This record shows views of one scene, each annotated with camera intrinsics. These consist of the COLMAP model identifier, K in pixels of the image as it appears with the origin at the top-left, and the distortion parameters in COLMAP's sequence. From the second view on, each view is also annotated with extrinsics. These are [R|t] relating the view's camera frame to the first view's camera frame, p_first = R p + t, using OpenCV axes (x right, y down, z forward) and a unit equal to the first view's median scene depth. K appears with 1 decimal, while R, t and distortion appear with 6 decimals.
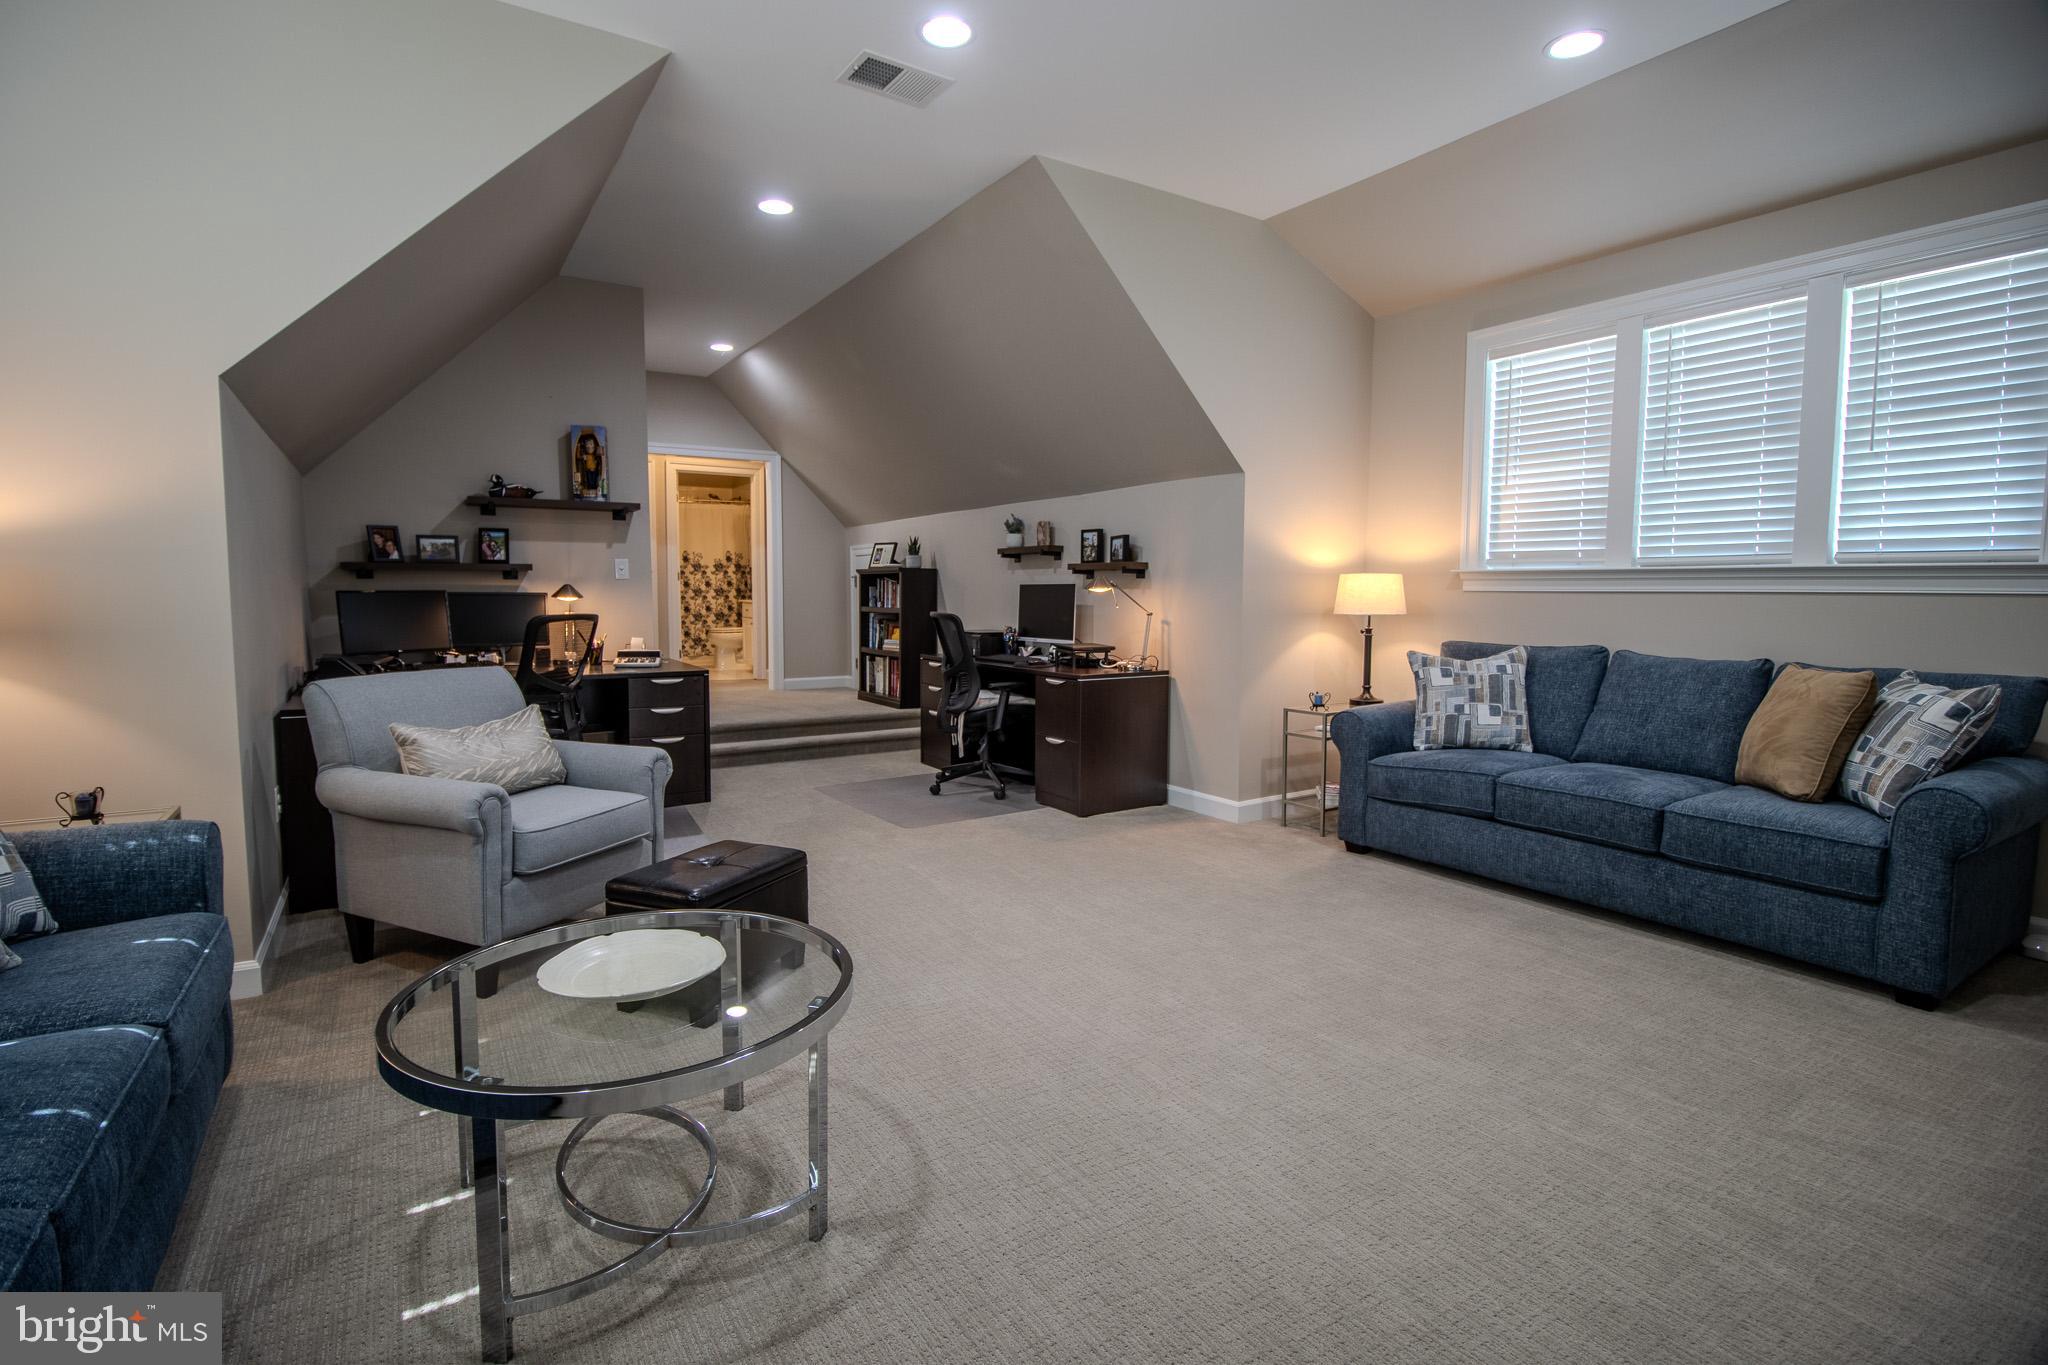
lens RADIAL K [[996.6, 0, 1017.6], [0, 996.6, 670.4], [0, 0, 1]] dist [-0.004755, -0.003742]
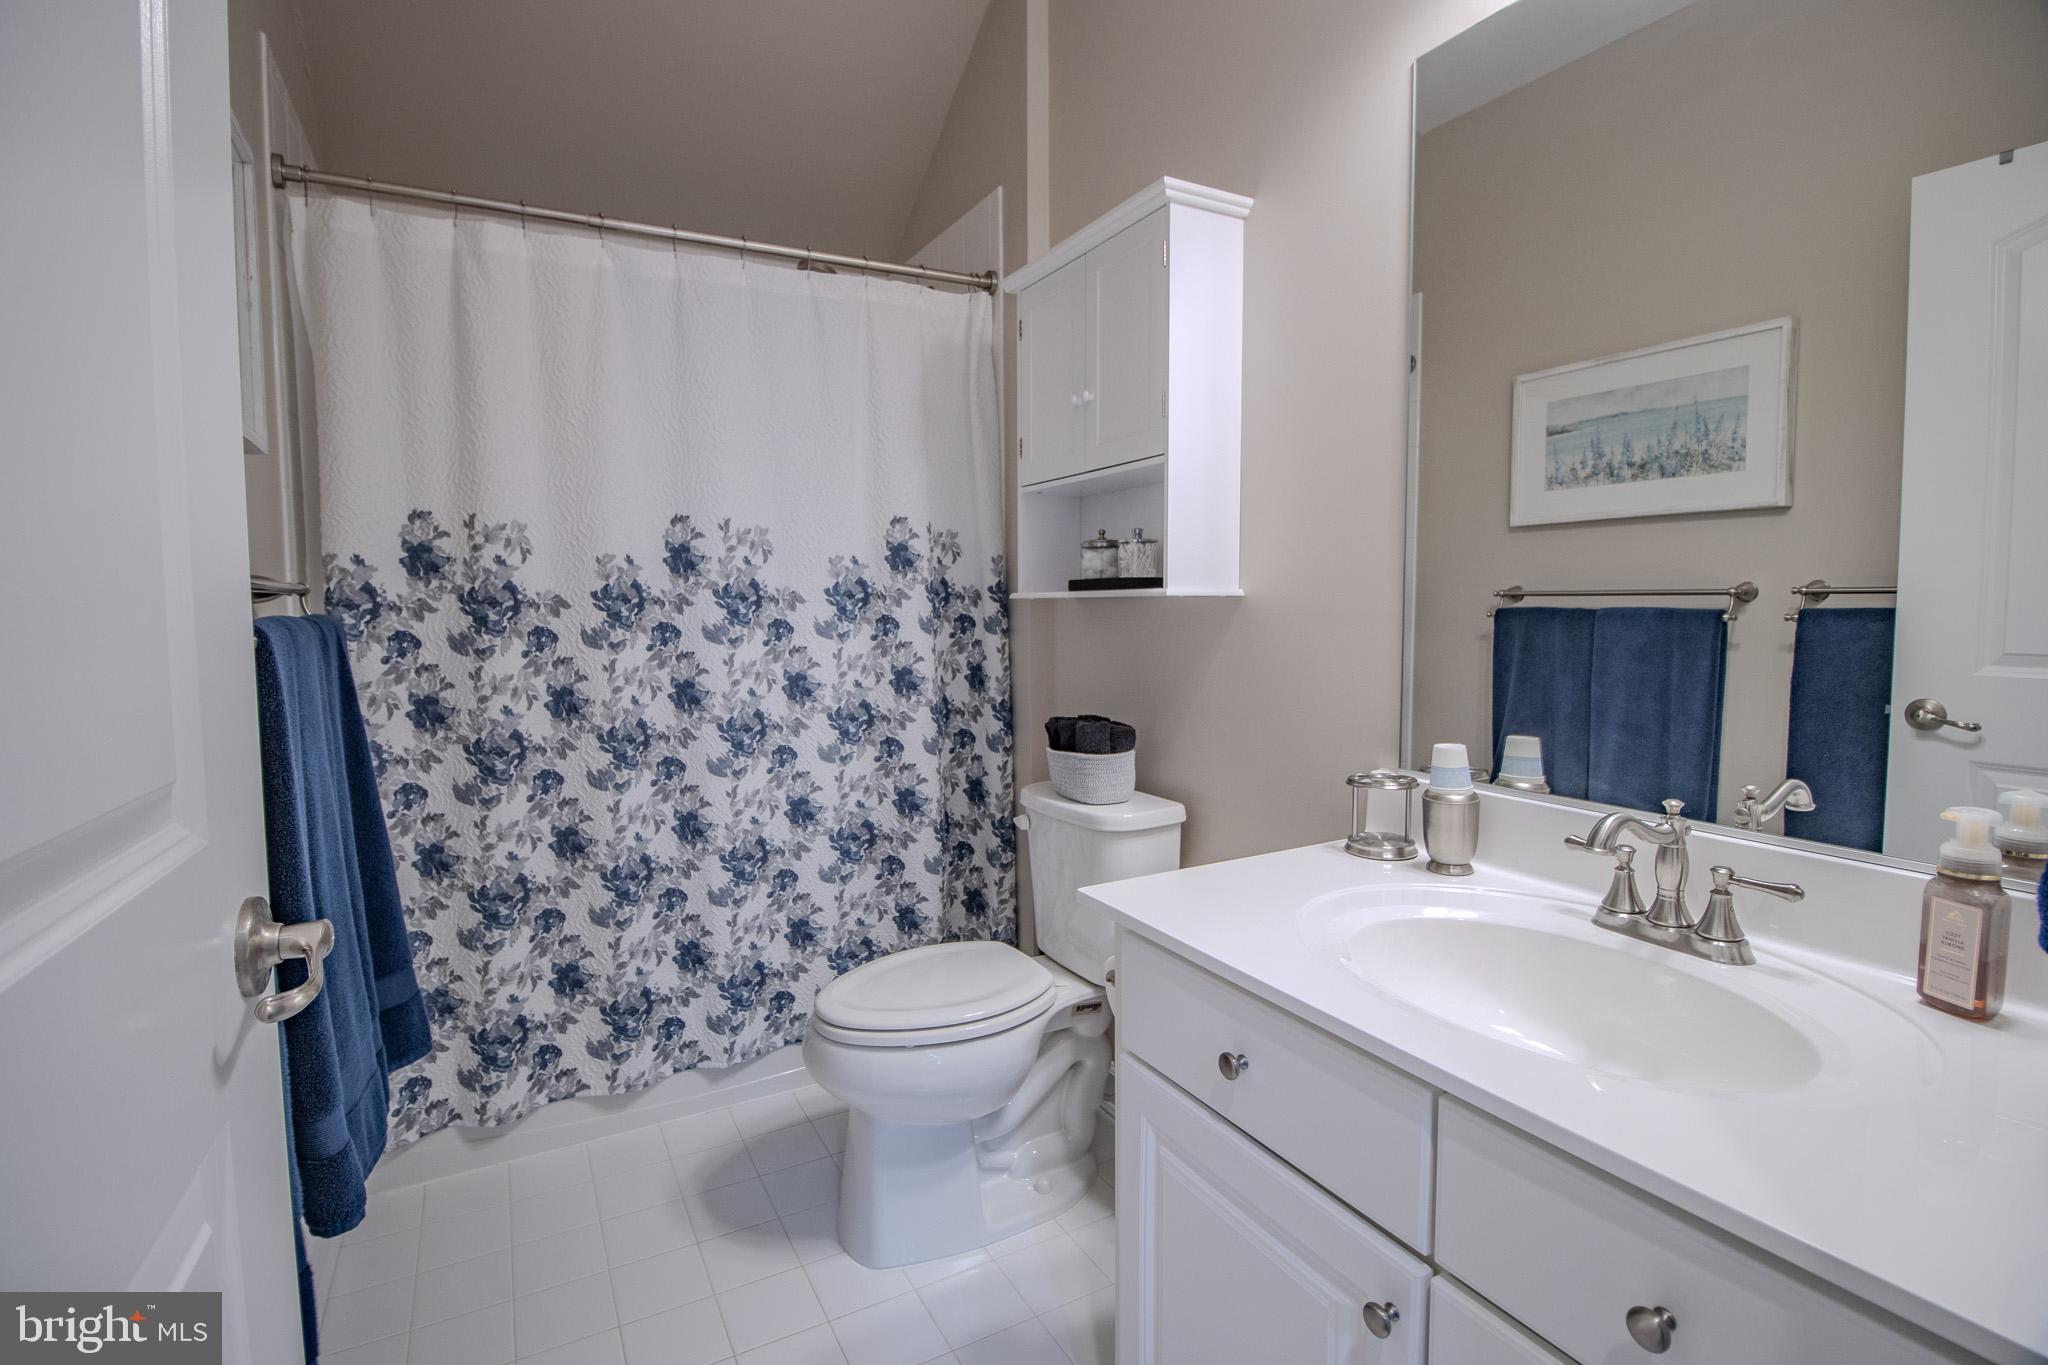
lens RADIAL K [[996.6, 0, 1024.4], [0, 996.6, 679.3], [0, 0, 1]] dist [-0.004755, -0.003742]
pose [[0.998046, -0.002770, -0.062425, -0.253049], [0.002663, 0.999995, -0.001797, -0.087197], [0.062429, 0.001627, 0.998048, 0.802728]]
